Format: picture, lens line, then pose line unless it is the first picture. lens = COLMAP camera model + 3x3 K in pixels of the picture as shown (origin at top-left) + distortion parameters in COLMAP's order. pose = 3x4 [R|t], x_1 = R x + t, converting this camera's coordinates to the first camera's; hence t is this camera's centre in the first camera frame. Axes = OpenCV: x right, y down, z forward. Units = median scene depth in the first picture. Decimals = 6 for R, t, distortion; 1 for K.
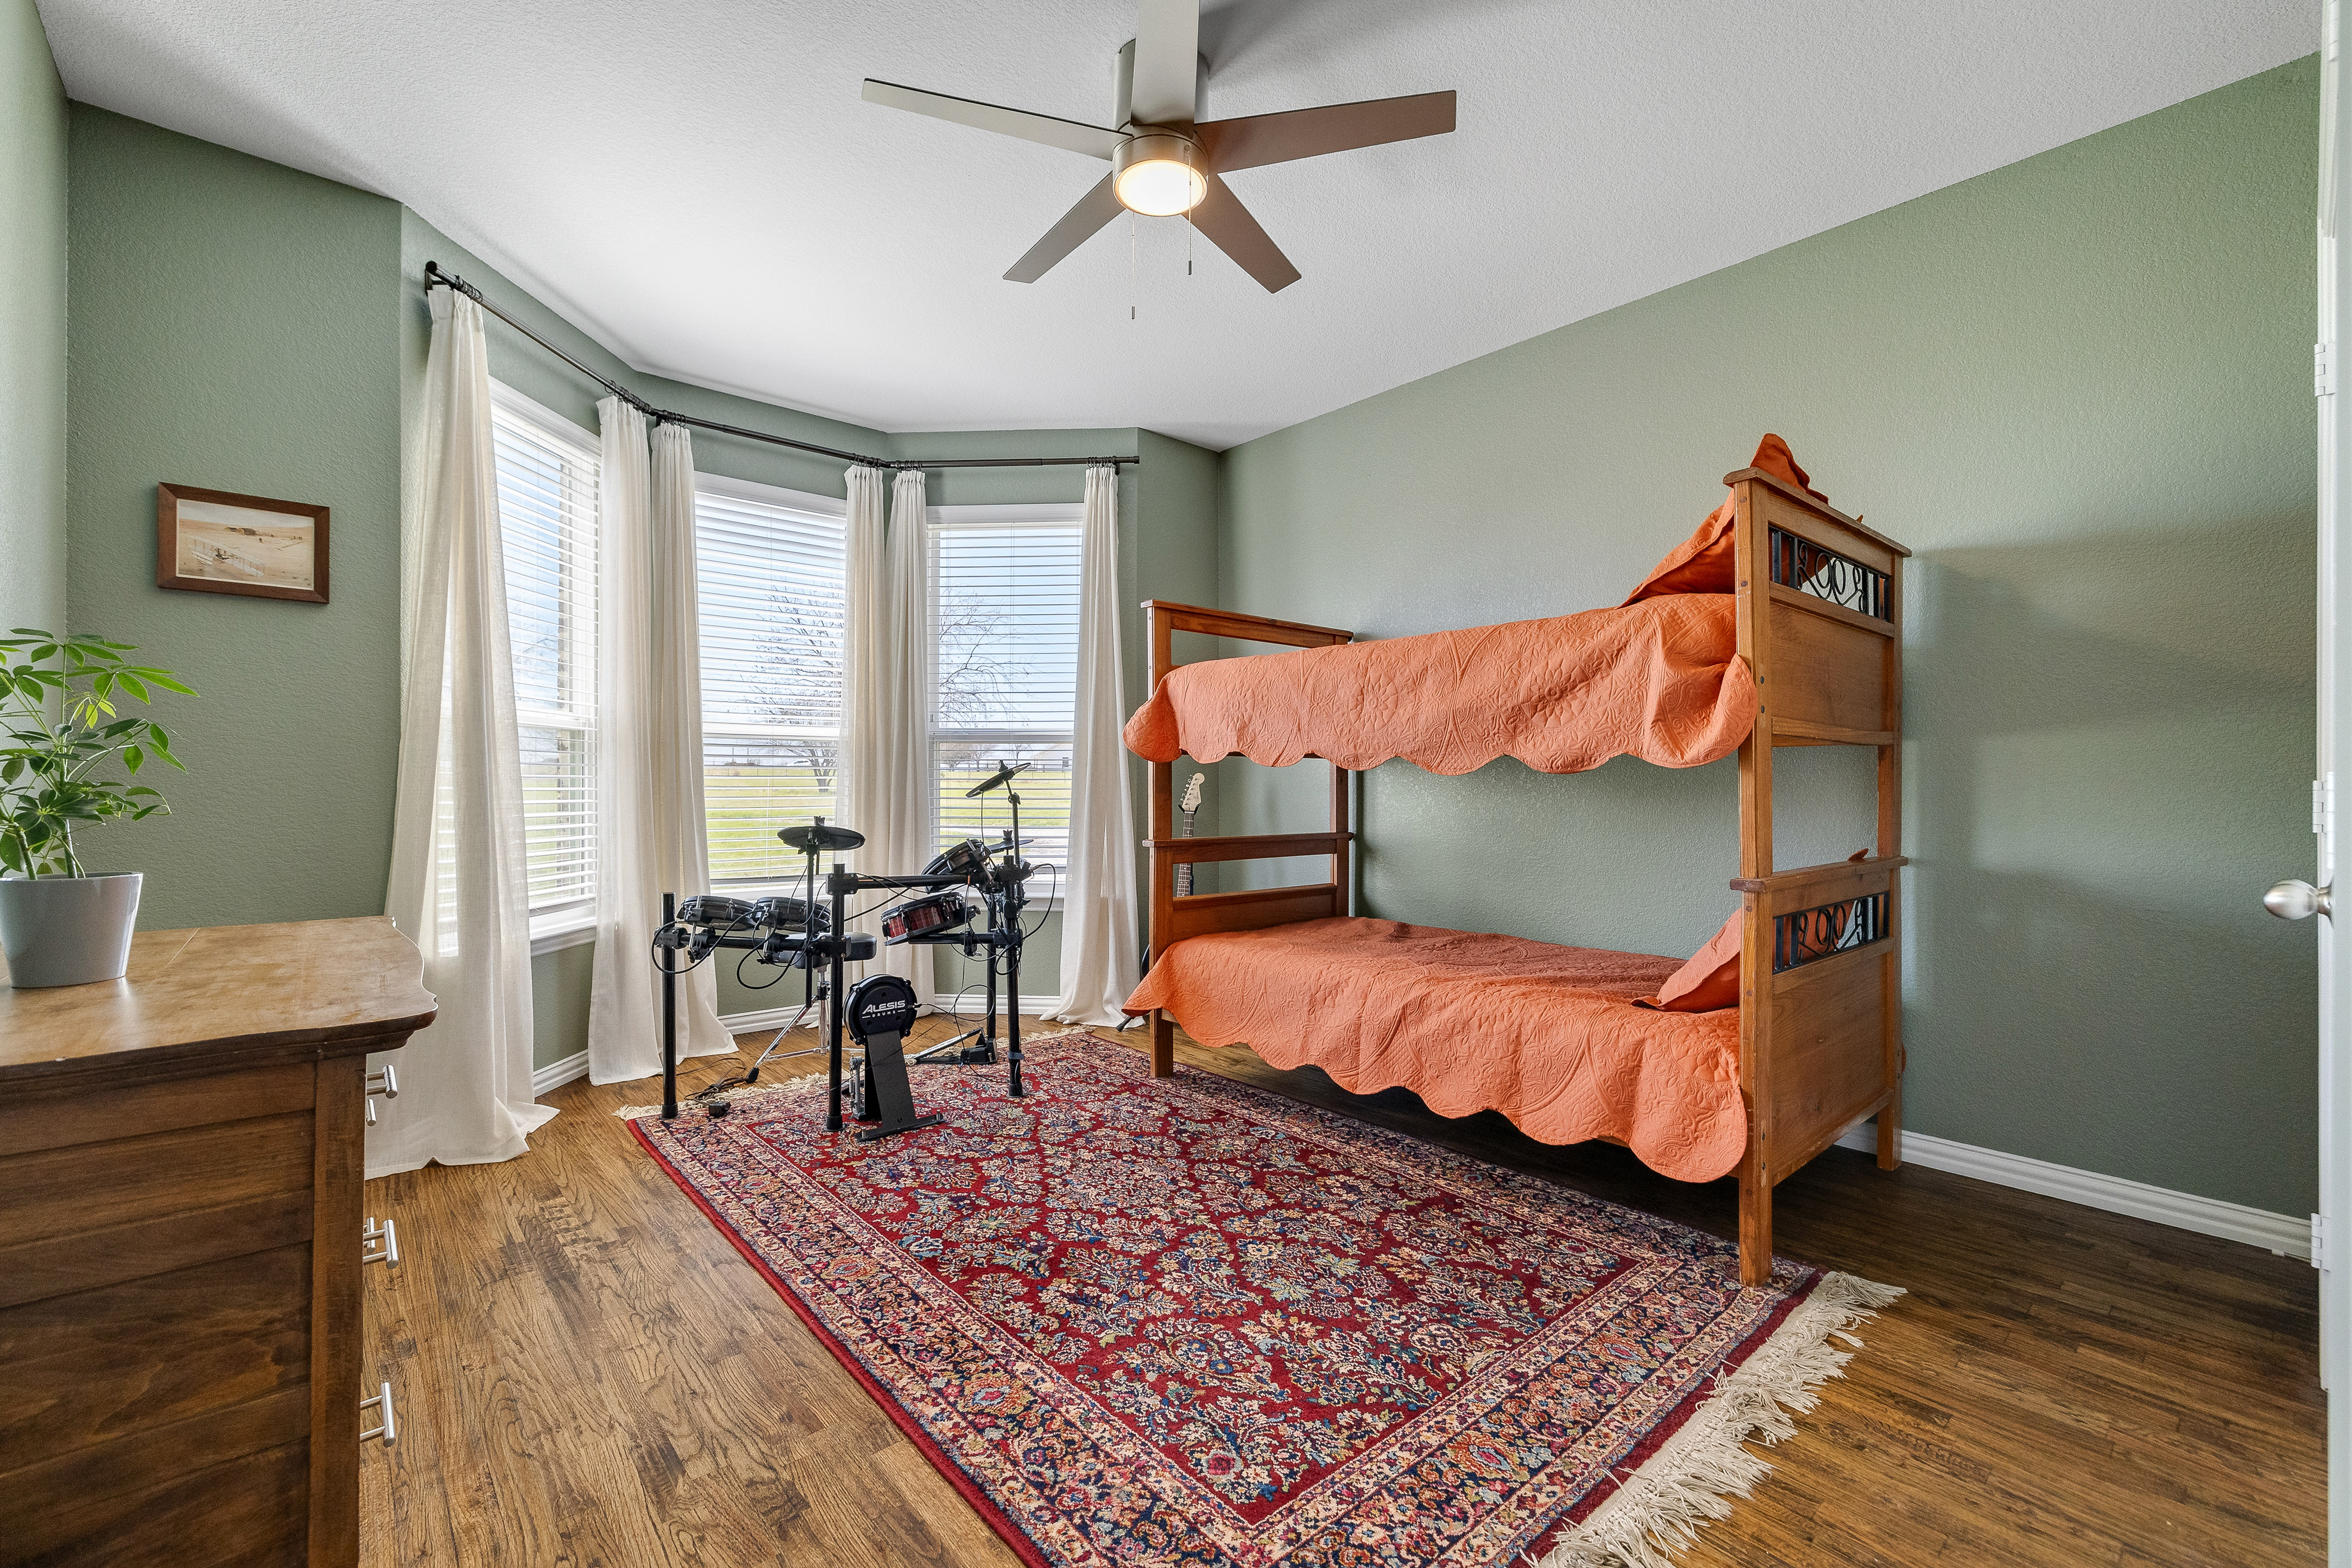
lens RADIAL K [[1010.2, 0, 1188.0], [0, 1010.2, 783.4], [0, 0, 1]] dist [0.002062, 0.000166]
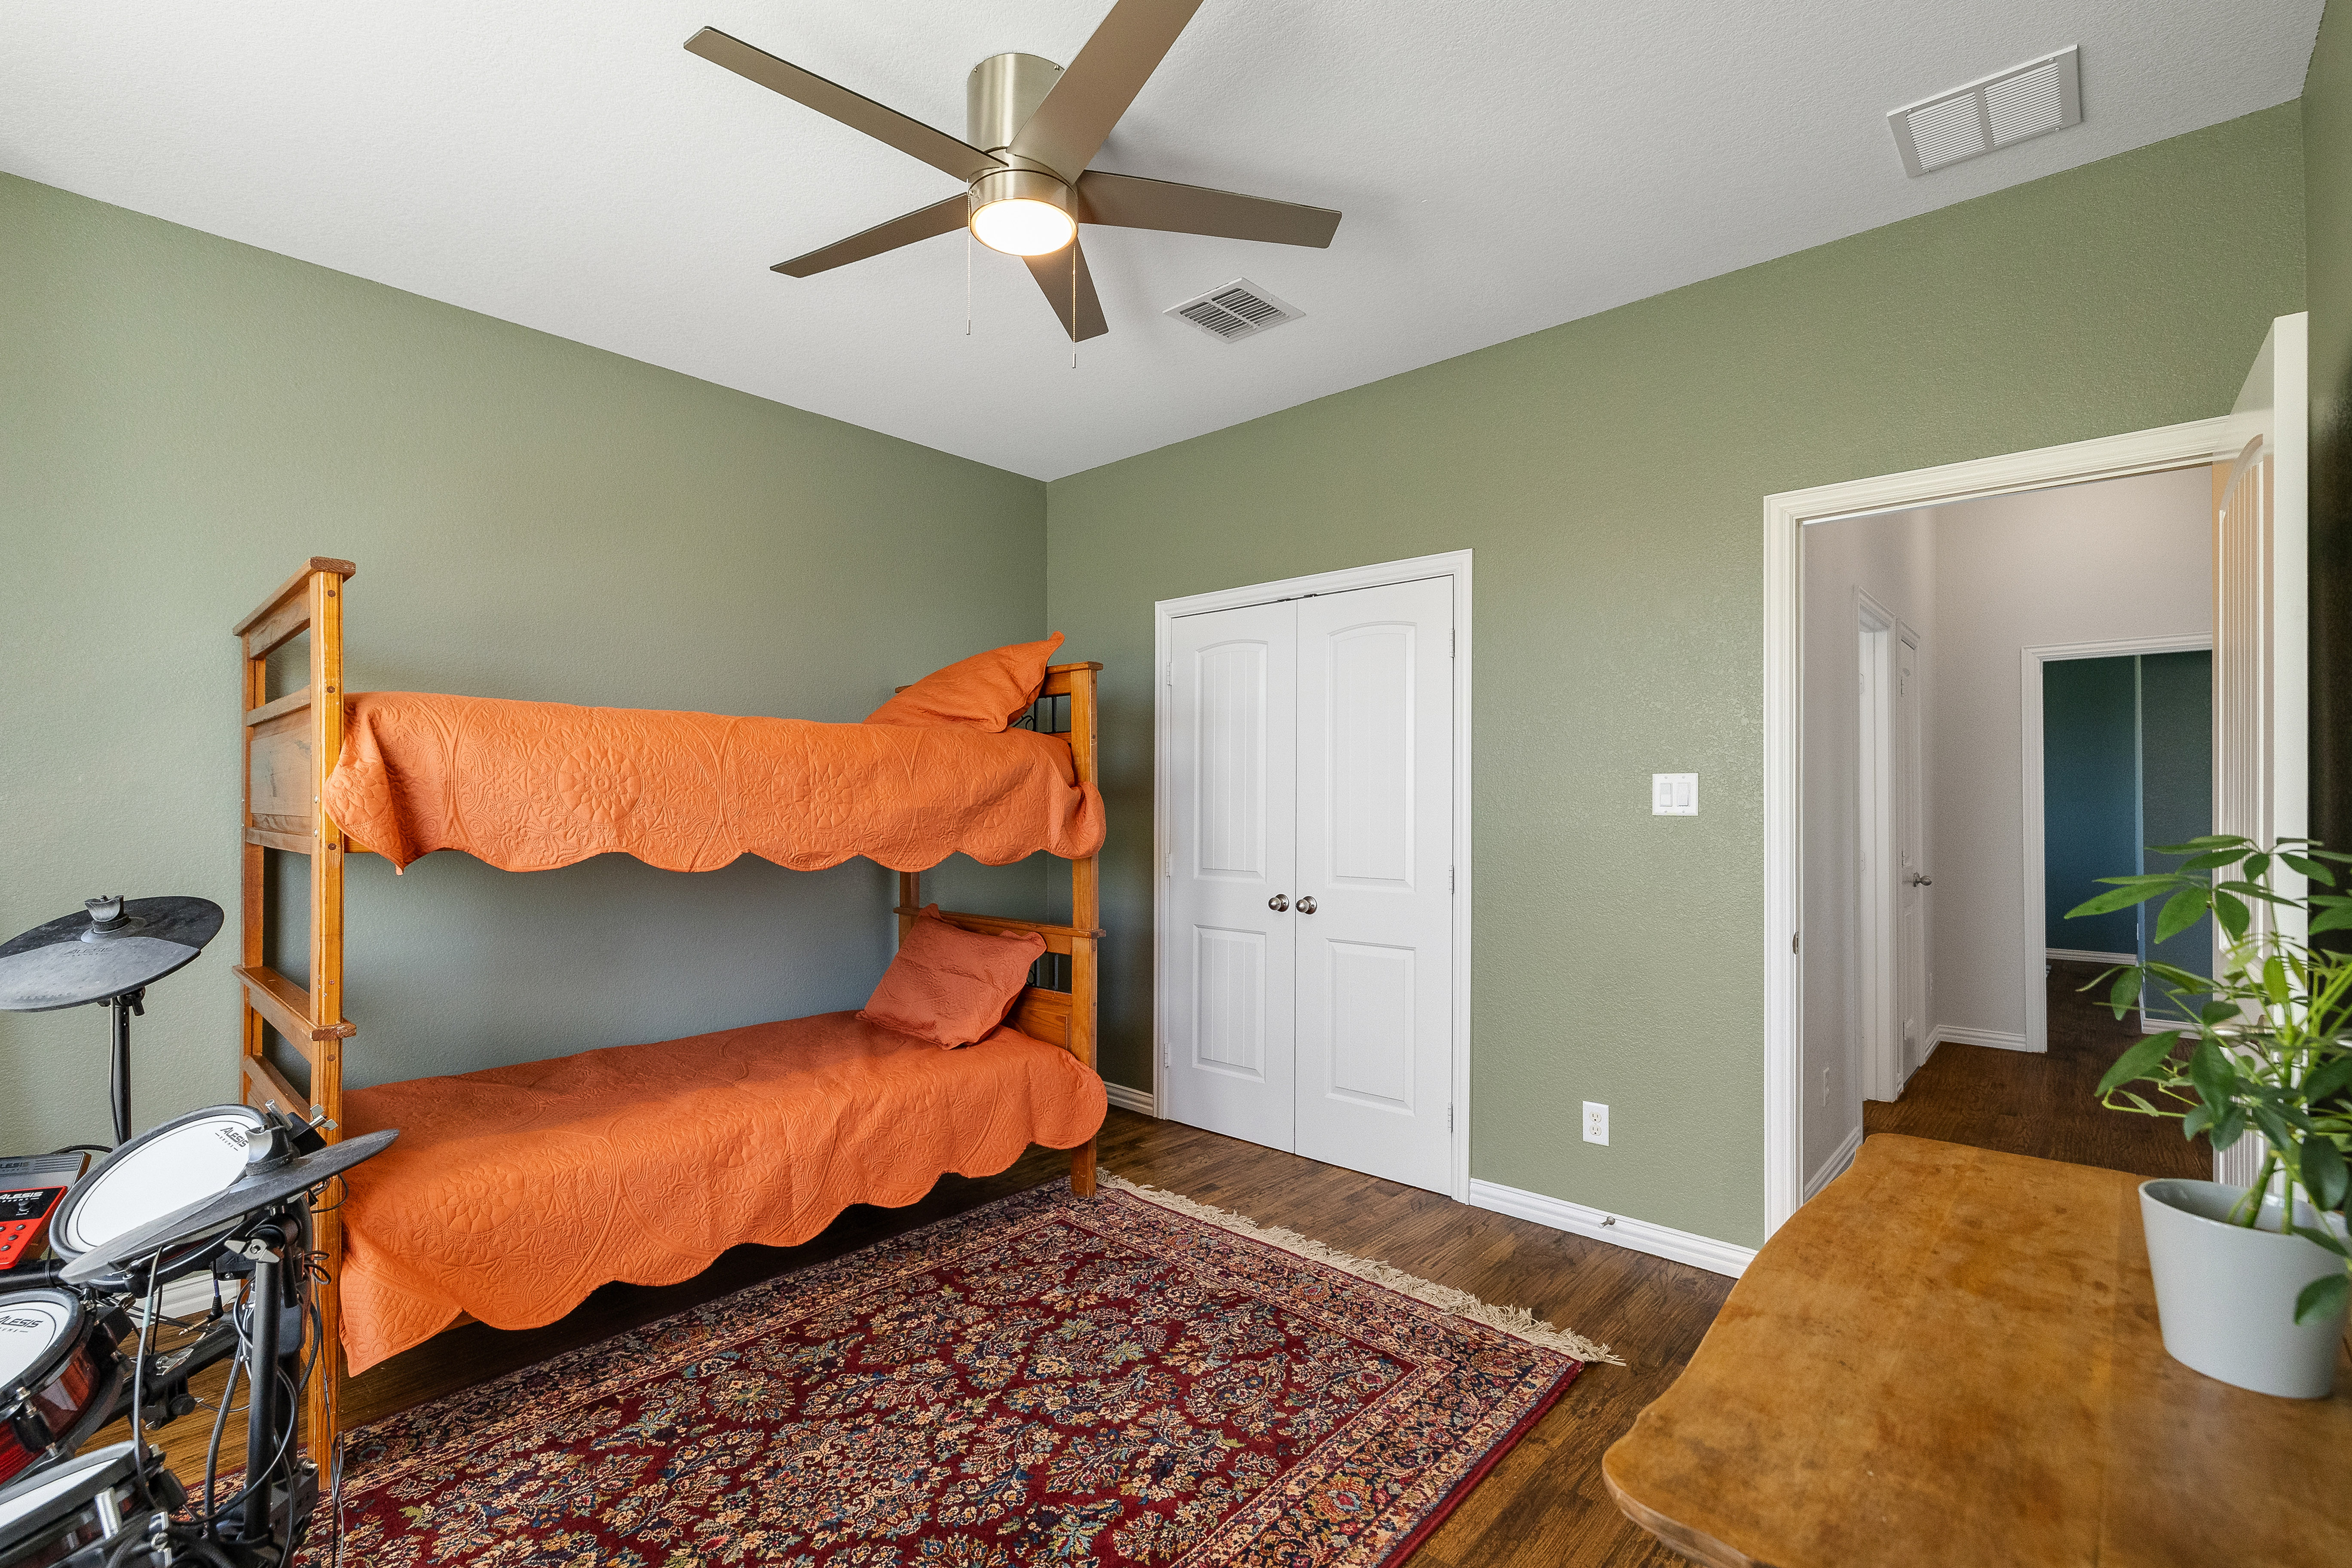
lens RADIAL K [[1010.2, 0, 1188.0], [0, 1010.2, 783.4], [0, 0, 1]] dist [0.002062, 0.000166]
pose [[-0.111250, 0.019468, 0.993602, -0.921898], [-0.005184, 0.999783, -0.020169, -0.090552], [-0.993779, -0.007395, -0.111125, 0.955192]]
